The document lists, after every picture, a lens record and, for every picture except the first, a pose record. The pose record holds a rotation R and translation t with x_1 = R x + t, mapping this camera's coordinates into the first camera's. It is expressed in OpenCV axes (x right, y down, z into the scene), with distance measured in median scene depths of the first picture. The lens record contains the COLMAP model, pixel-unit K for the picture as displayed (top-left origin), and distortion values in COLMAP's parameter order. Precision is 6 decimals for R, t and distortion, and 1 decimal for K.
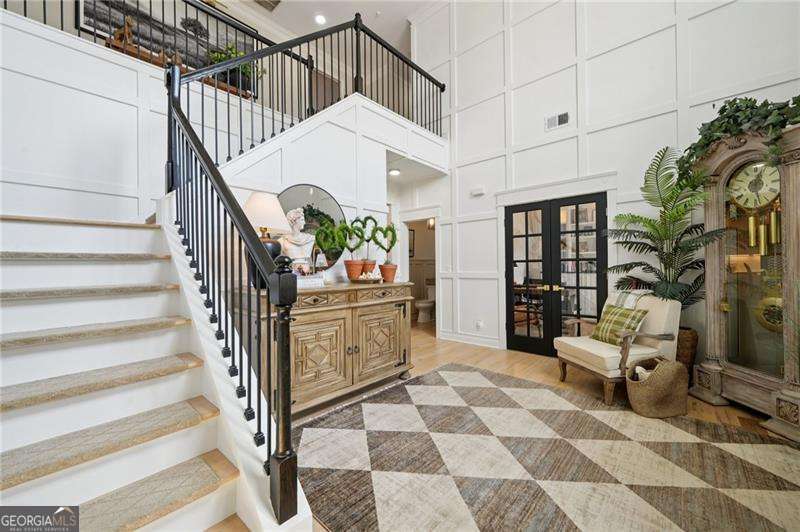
lens RADIAL K [[303.0, 0, 408.8], [0, 303.0, 266.4], [0, 0, 1]] dist [-0.007184, 0.000212]
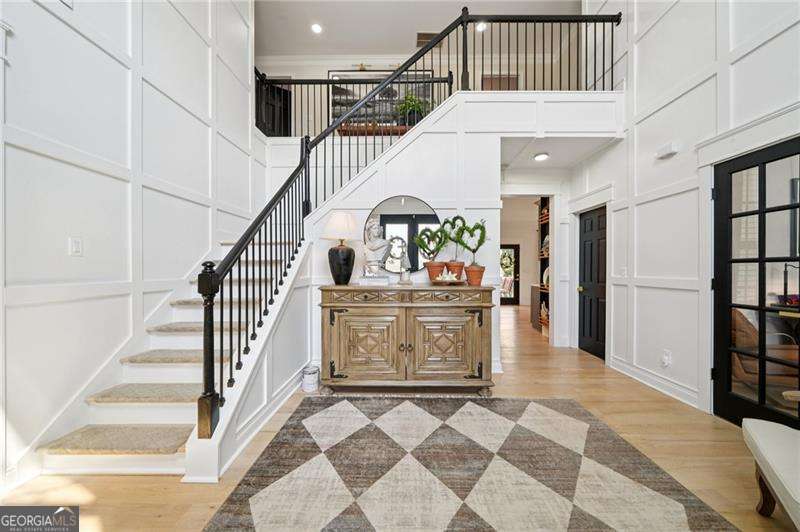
lens RADIAL K [[282.3, 0, 409.8], [0, 282.3, 271.1], [0, 0, 1]] dist [-0.006236, -0.000271]
pose [[0.663244, 0.015033, -0.748253, 0.485763], [-0.004770, 0.999863, 0.015859, -0.004433], [0.748388, -0.006949, 0.663224, 0.317044]]
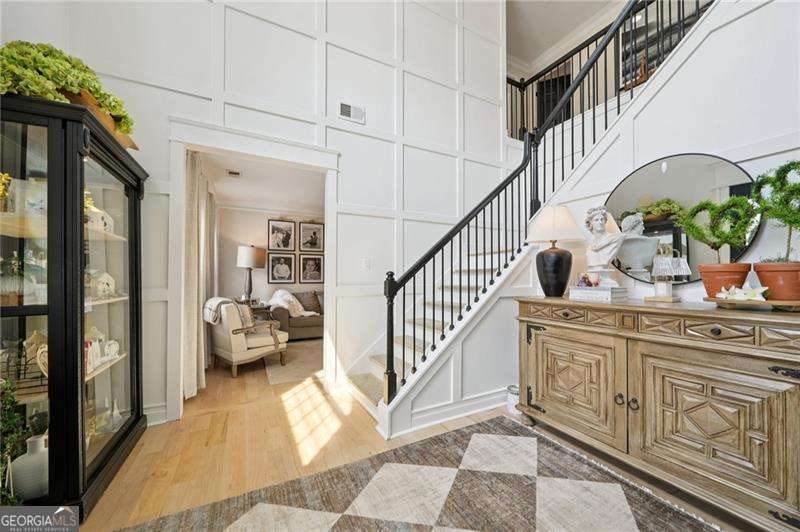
lens RADIAL K [[303.0, 0, 399.5], [0, 303.0, 274.2], [0, 0, 1]] dist [-0.007184, 0.000212]
pose [[-0.359004, 0.000346, -0.933336, 0.536406], [0.005327, 0.999984, -0.001679, -0.004360], [0.933321, -0.005575, -0.359000, 0.678288]]
